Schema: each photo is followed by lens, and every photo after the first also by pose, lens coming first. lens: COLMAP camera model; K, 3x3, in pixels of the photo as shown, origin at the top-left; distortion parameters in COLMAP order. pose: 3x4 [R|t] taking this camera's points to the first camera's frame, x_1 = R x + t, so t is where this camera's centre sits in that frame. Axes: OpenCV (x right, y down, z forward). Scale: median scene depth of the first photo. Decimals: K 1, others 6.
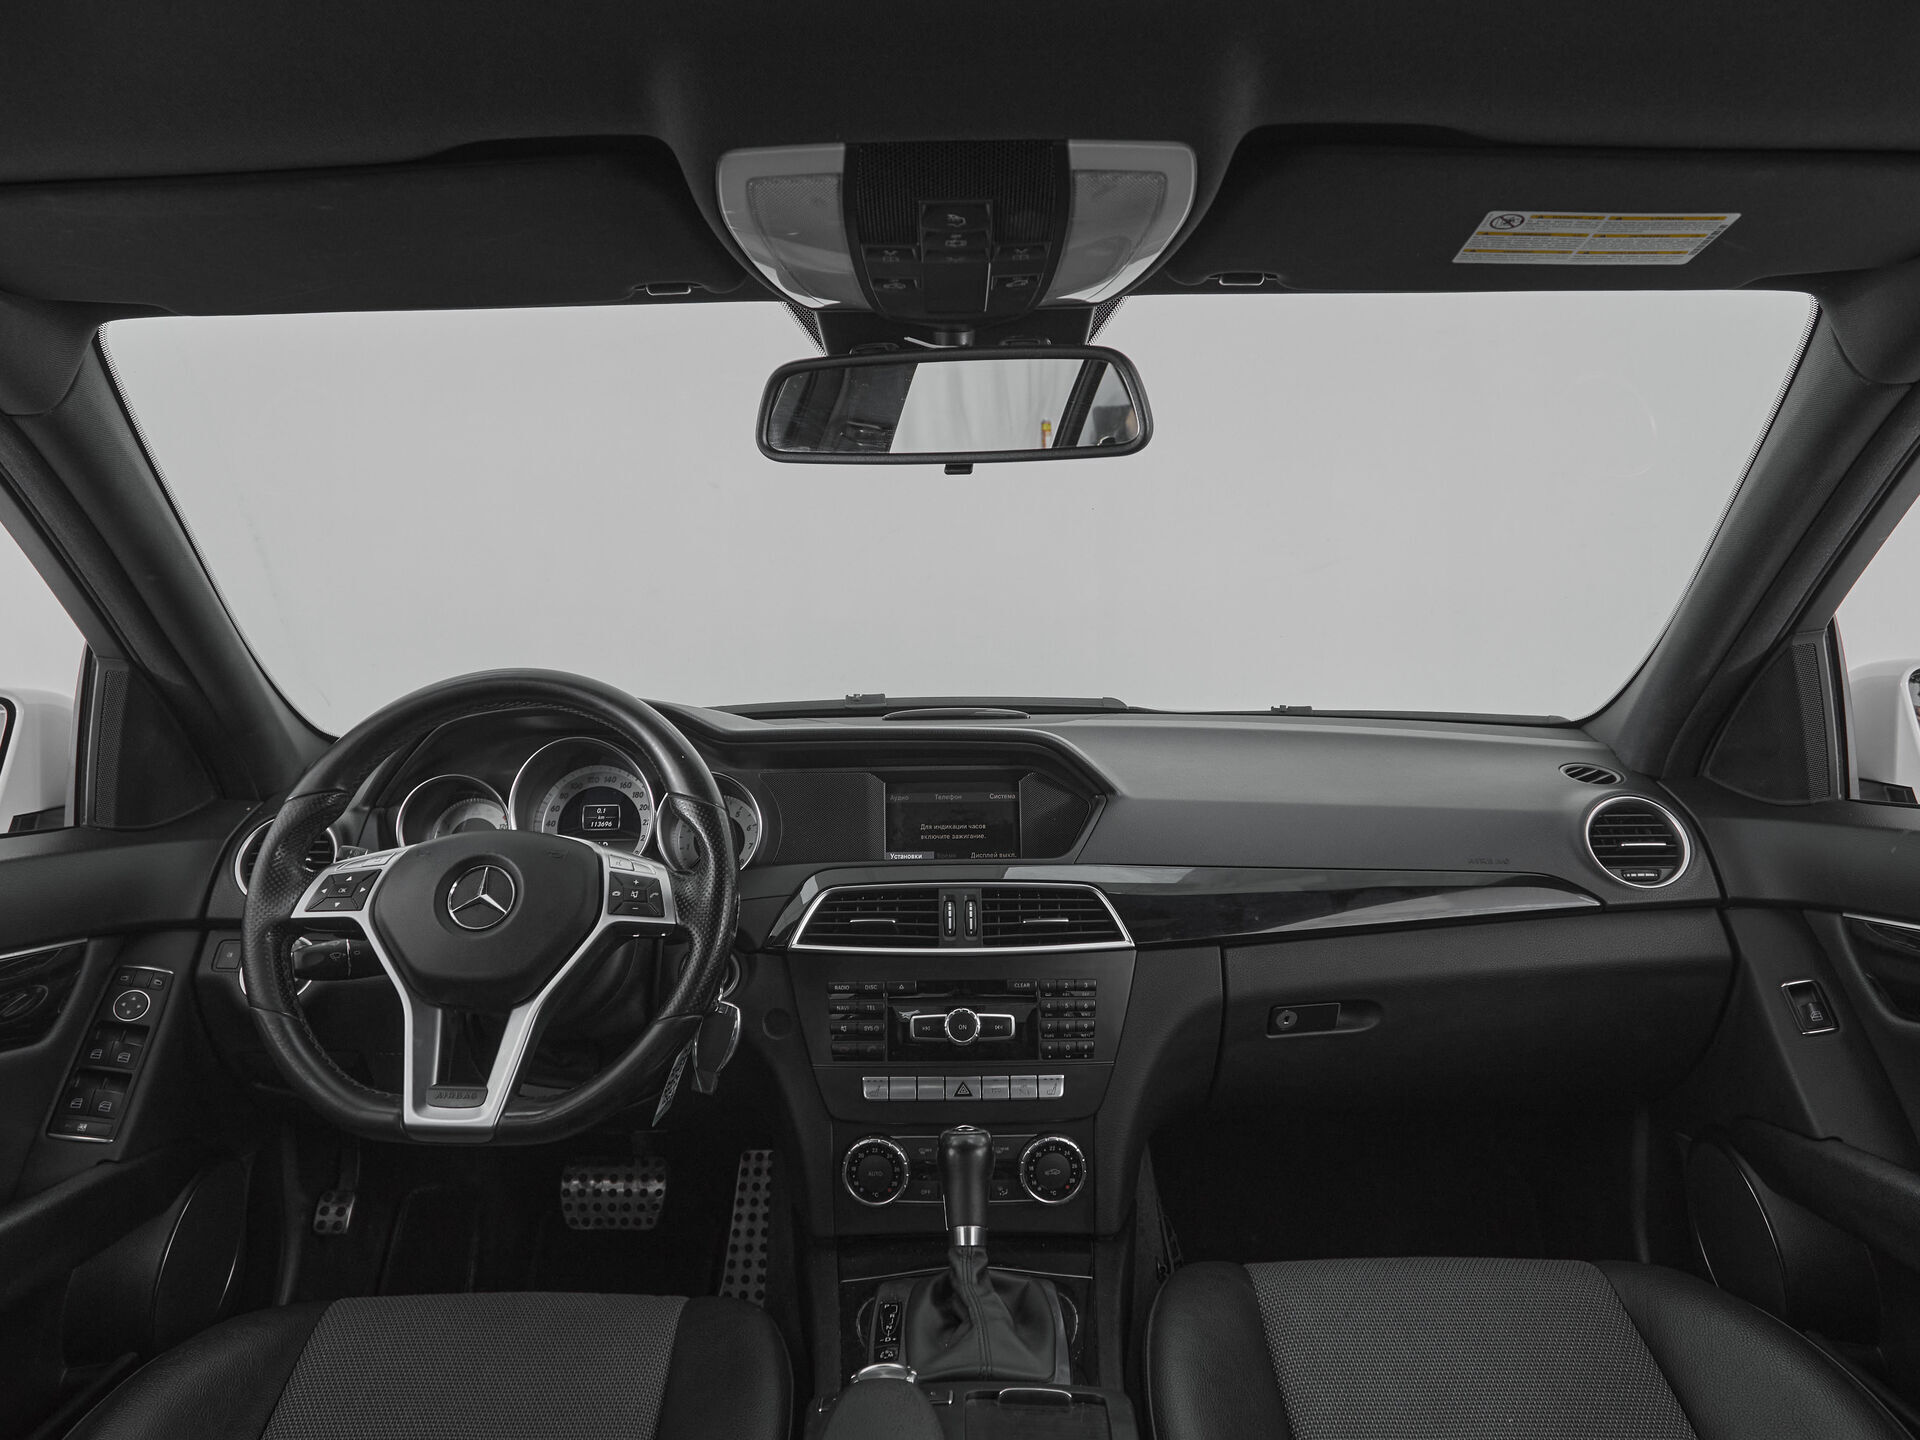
lens RADIAL K [[1268.6, 0, 936.6], [0, 1268.6, 727.6], [0, 0, 1]] dist [-0.004065, 0.001316]
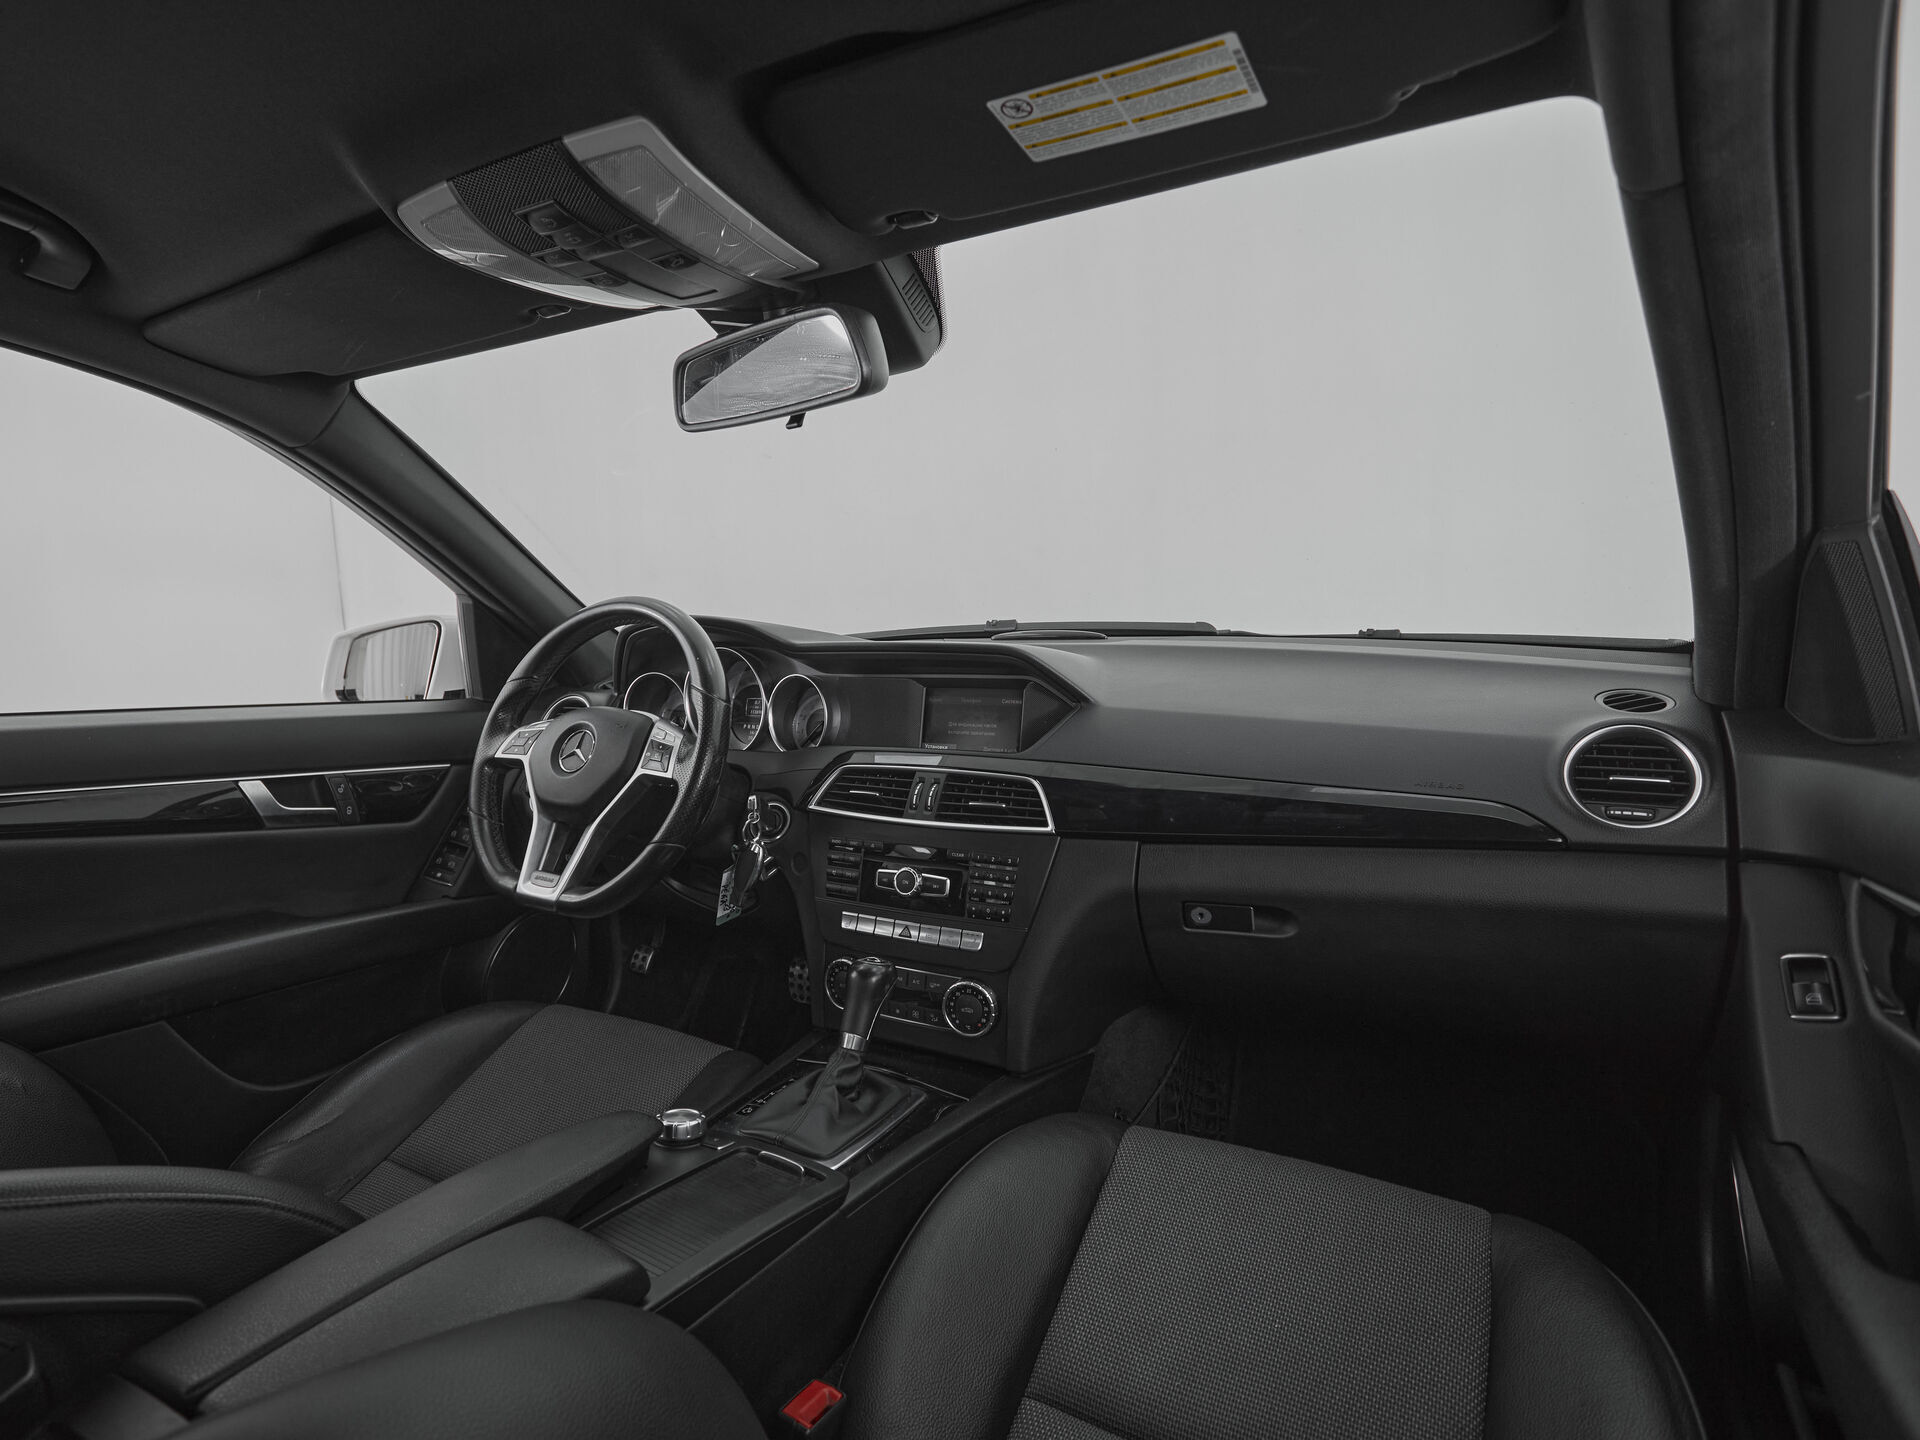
lens RADIAL K [[983.2, 0, 909.1], [0, 983.2, 720.6], [0, 0, 1]] dist [-0.001271, -0.000300]
pose [[0.873415, 0.045006, -0.484892, 0.471948], [-0.016103, 0.997845, 0.063611, 0.016814], [0.486710, -0.047750, 0.872258, 0.166384]]
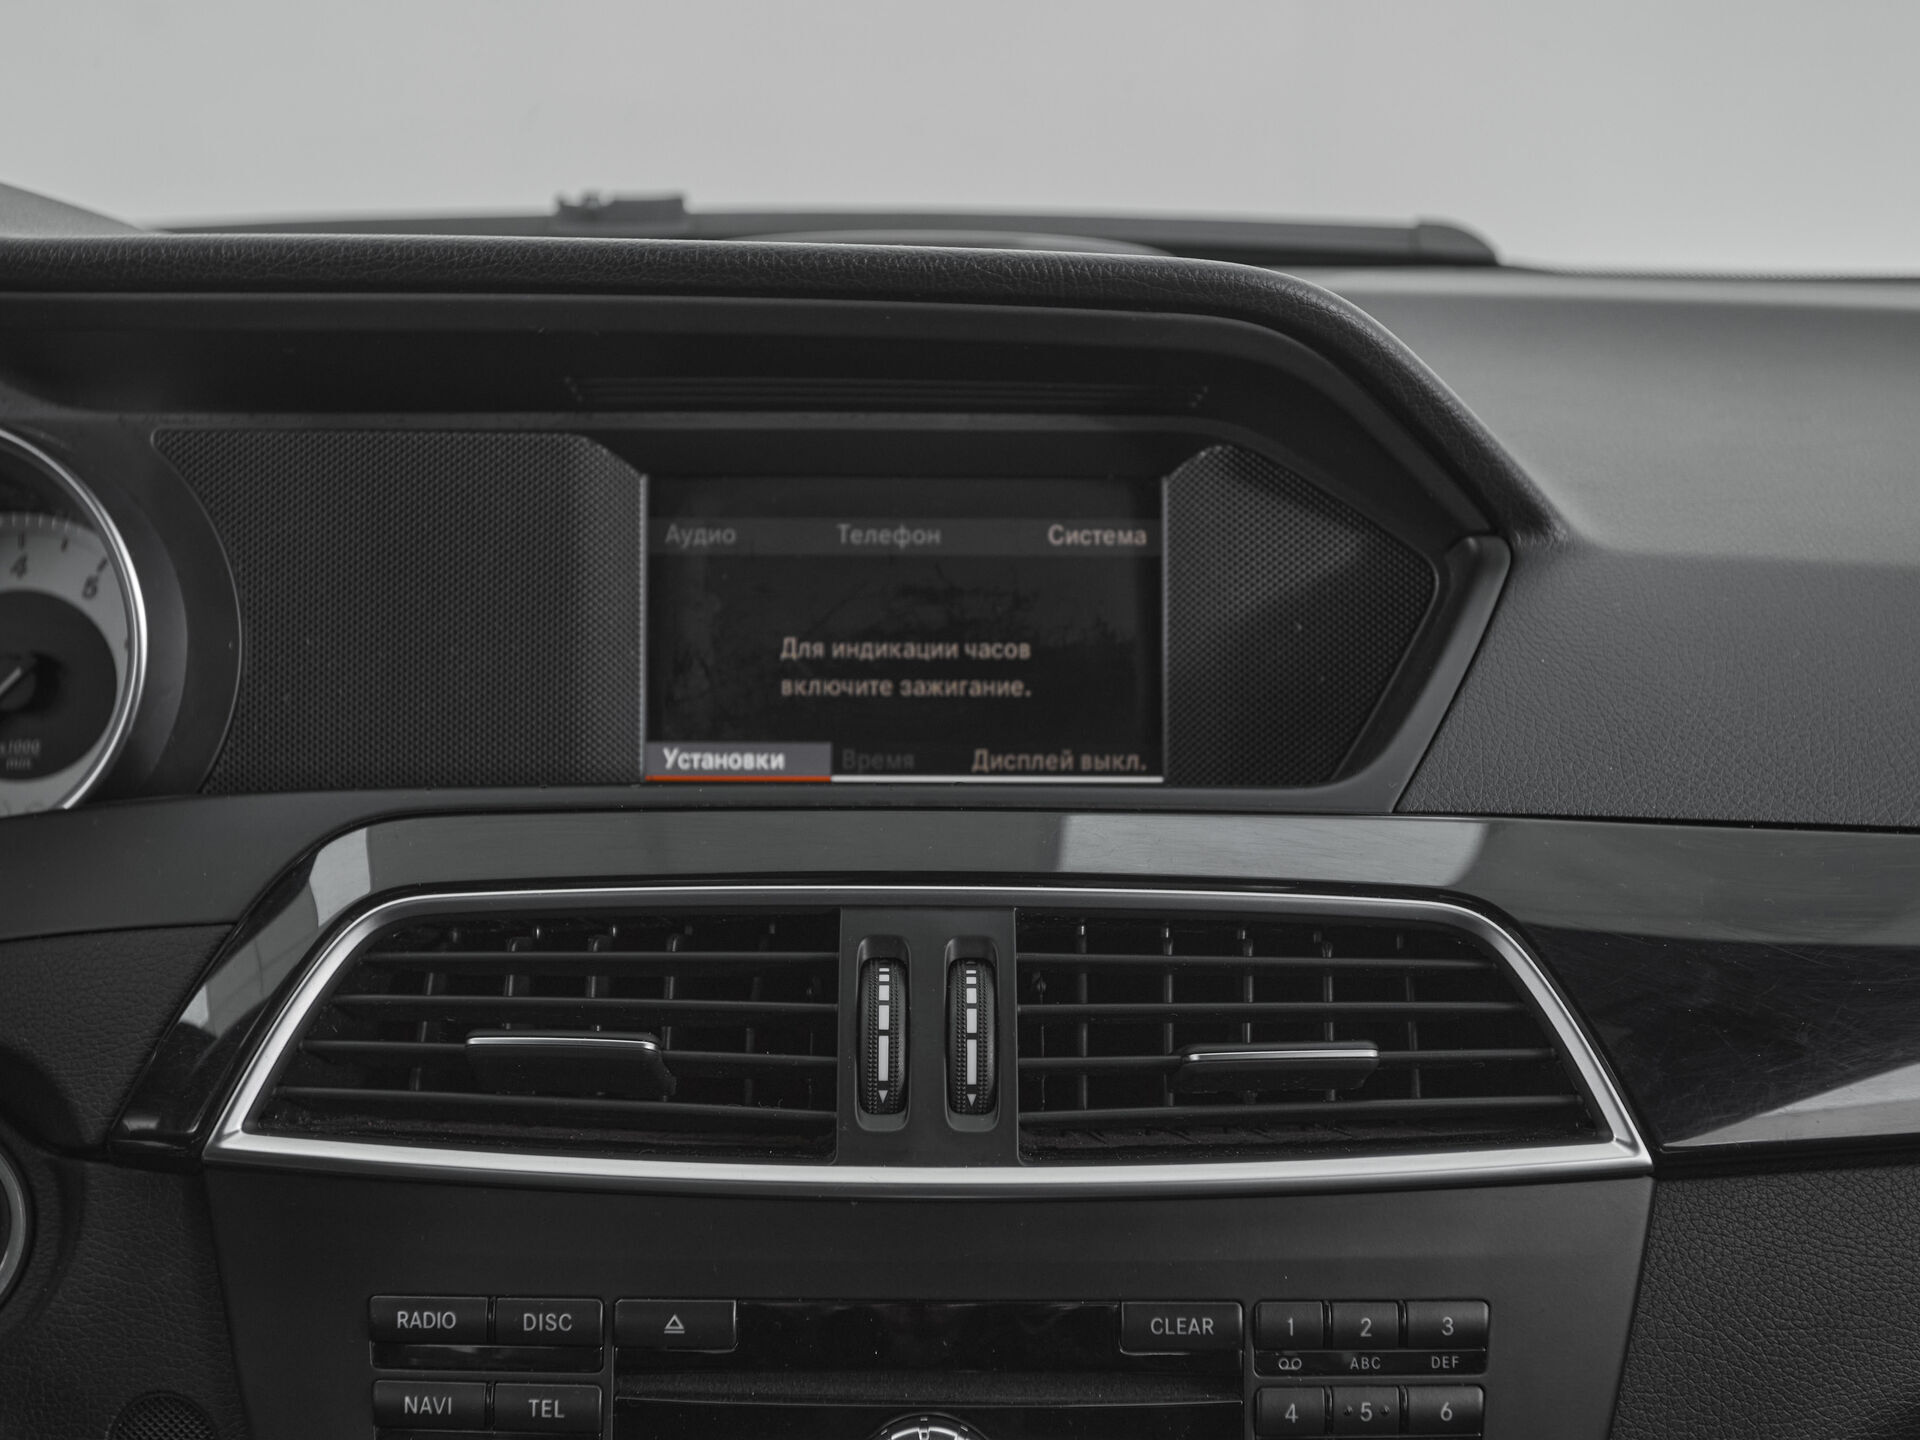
lens RADIAL K [[2612.2, 0, 895.6], [0, 2612.2, 759.3], [0, 0, 1]] dist [0.020919, 0.037196]
pose [[0.999832, 0.016743, 0.007522, 0.008247], [-0.017576, 0.991426, 0.129479, 0.035002], [-0.005290, -0.129590, 0.991554, 0.524595]]
